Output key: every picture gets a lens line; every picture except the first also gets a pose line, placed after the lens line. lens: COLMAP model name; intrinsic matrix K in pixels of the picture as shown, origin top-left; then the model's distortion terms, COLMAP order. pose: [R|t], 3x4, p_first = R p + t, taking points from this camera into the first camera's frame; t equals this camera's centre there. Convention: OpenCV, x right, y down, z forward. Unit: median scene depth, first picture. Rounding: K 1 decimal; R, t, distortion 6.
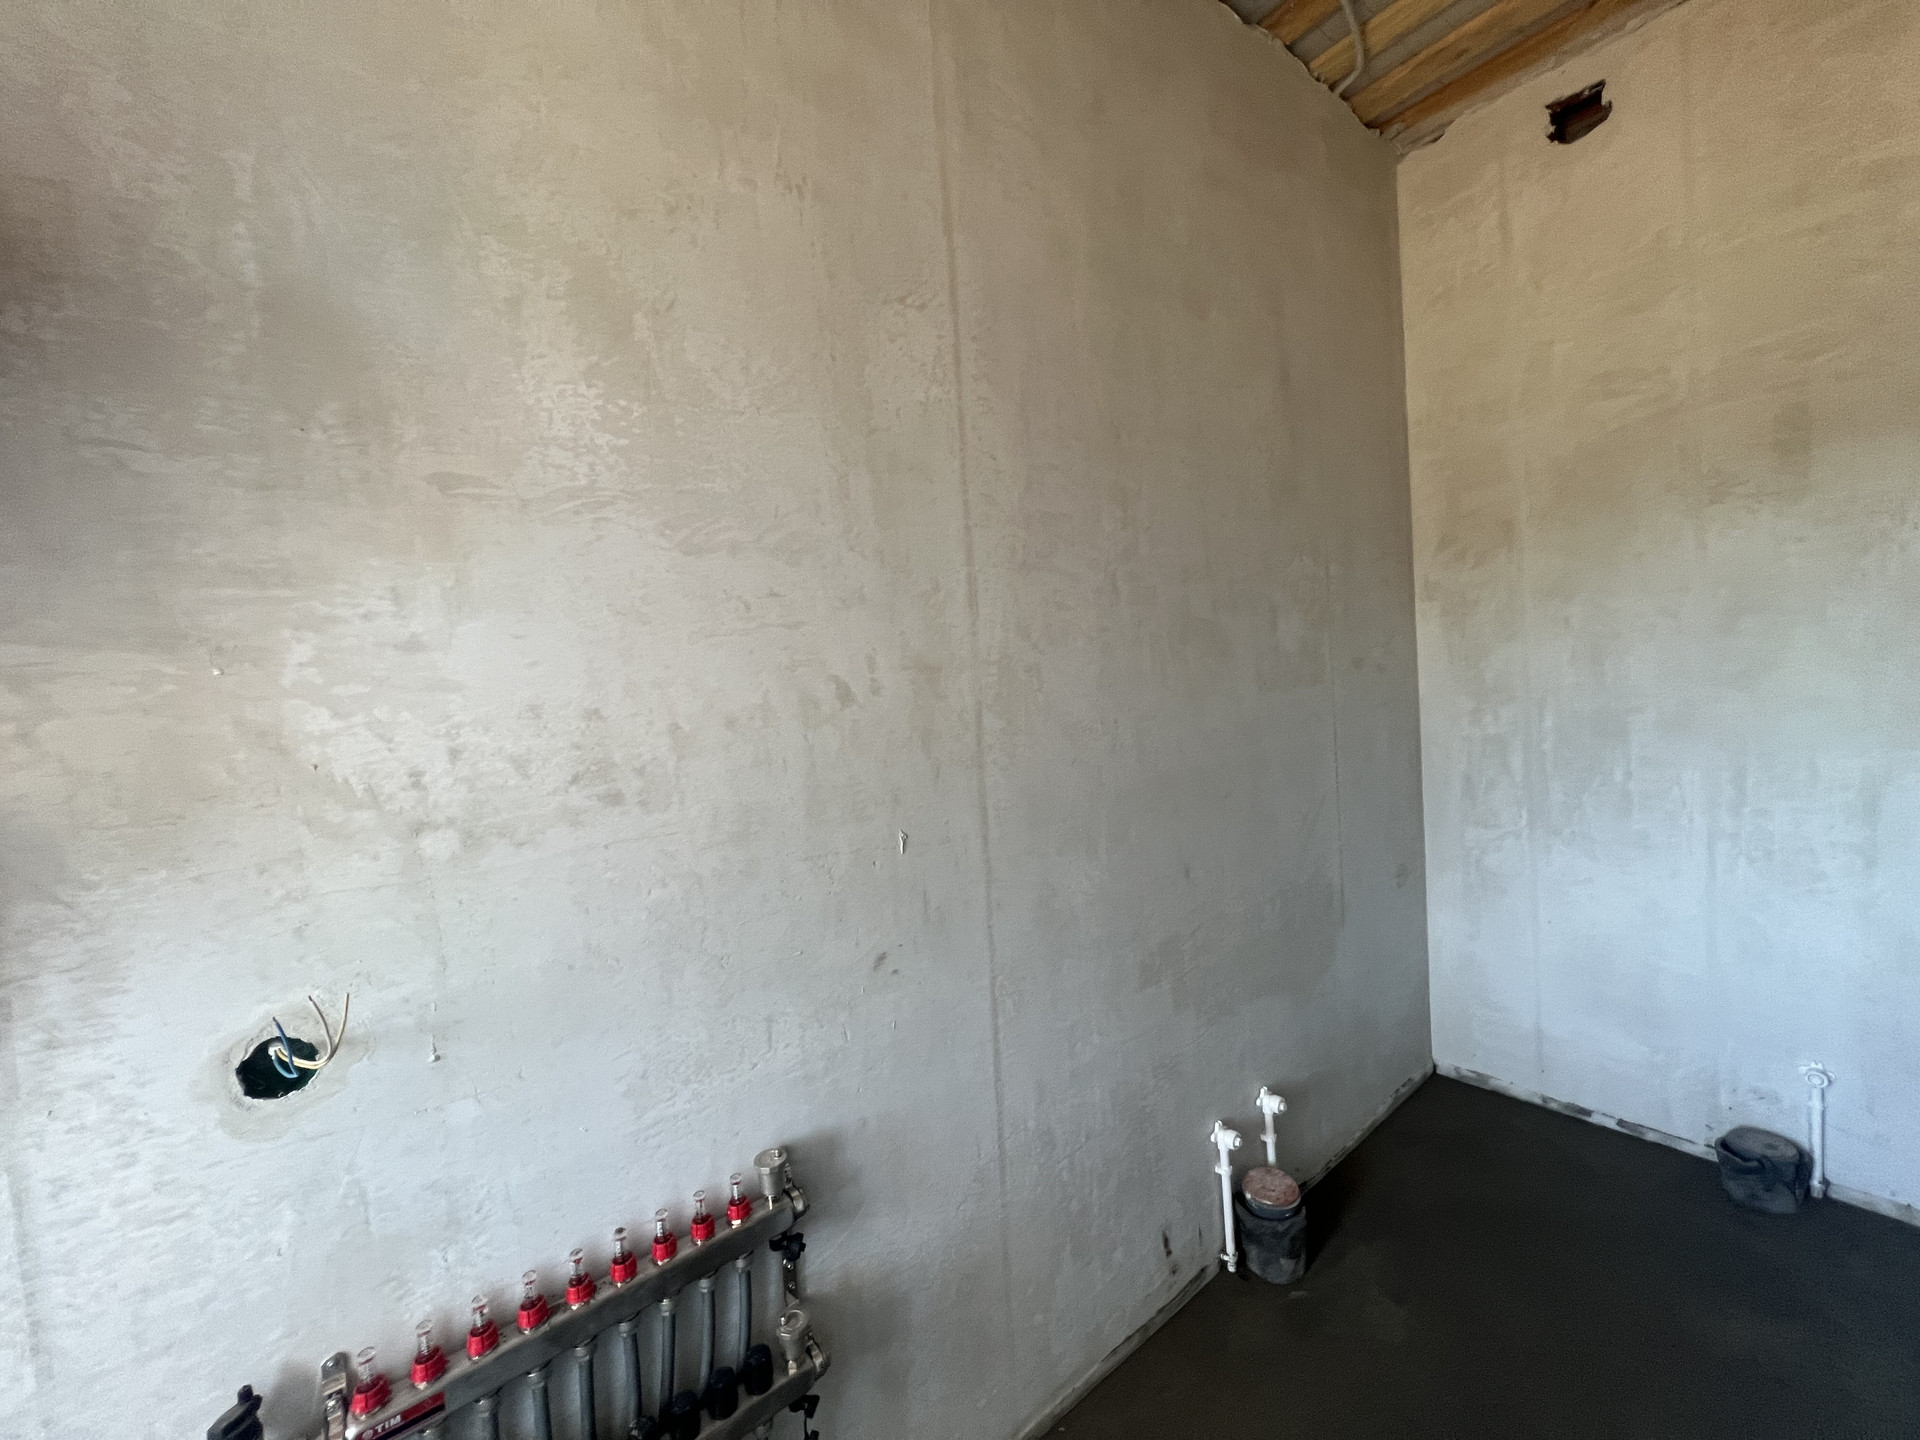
lens RADIAL K [[768.4, 0, 954.6], [0, 768.4, 716.1], [0, 0, 1]] dist [-0.001917, 0.000800]
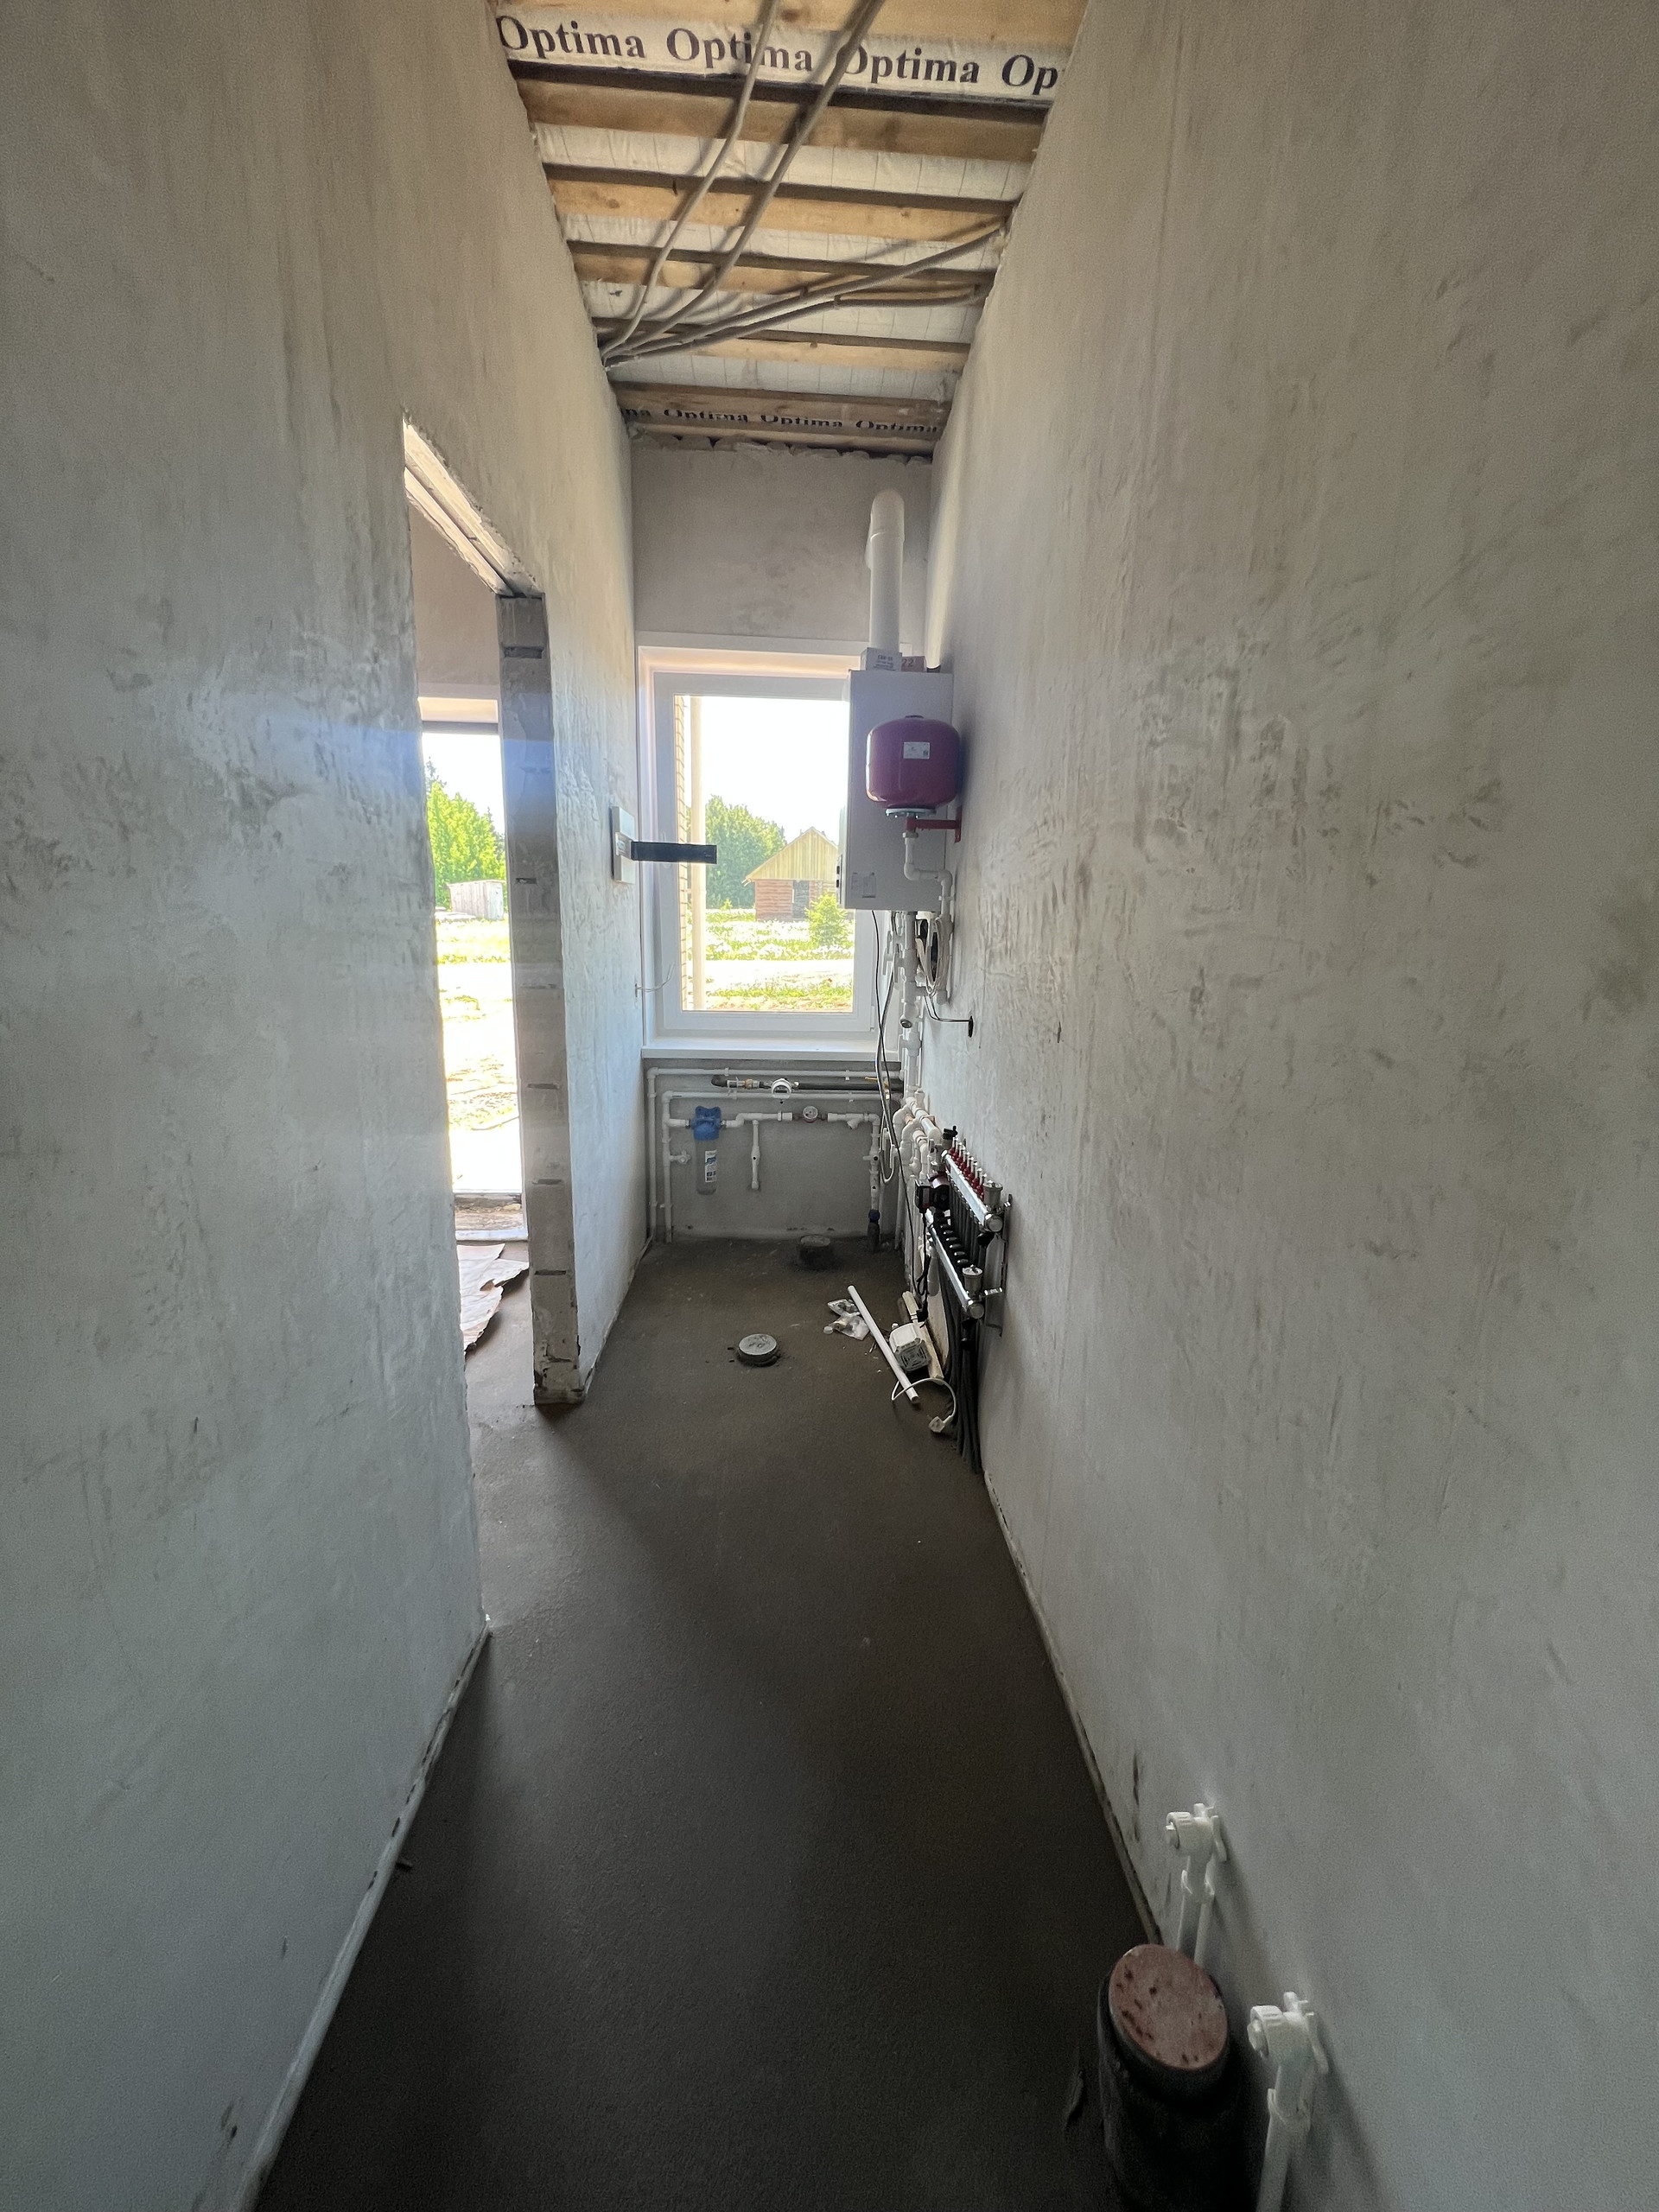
lens RADIAL K [[885.2, 0, 831.1], [0, 885.2, 1099.6], [0, 0, 1]] dist [-0.001917, 0.000800]
pose [[-0.578960, 0.221652, -0.784650, 1.600240], [-0.021832, 0.957781, 0.286668, -0.151544], [0.815064, 0.183099, -0.549678, 1.958177]]
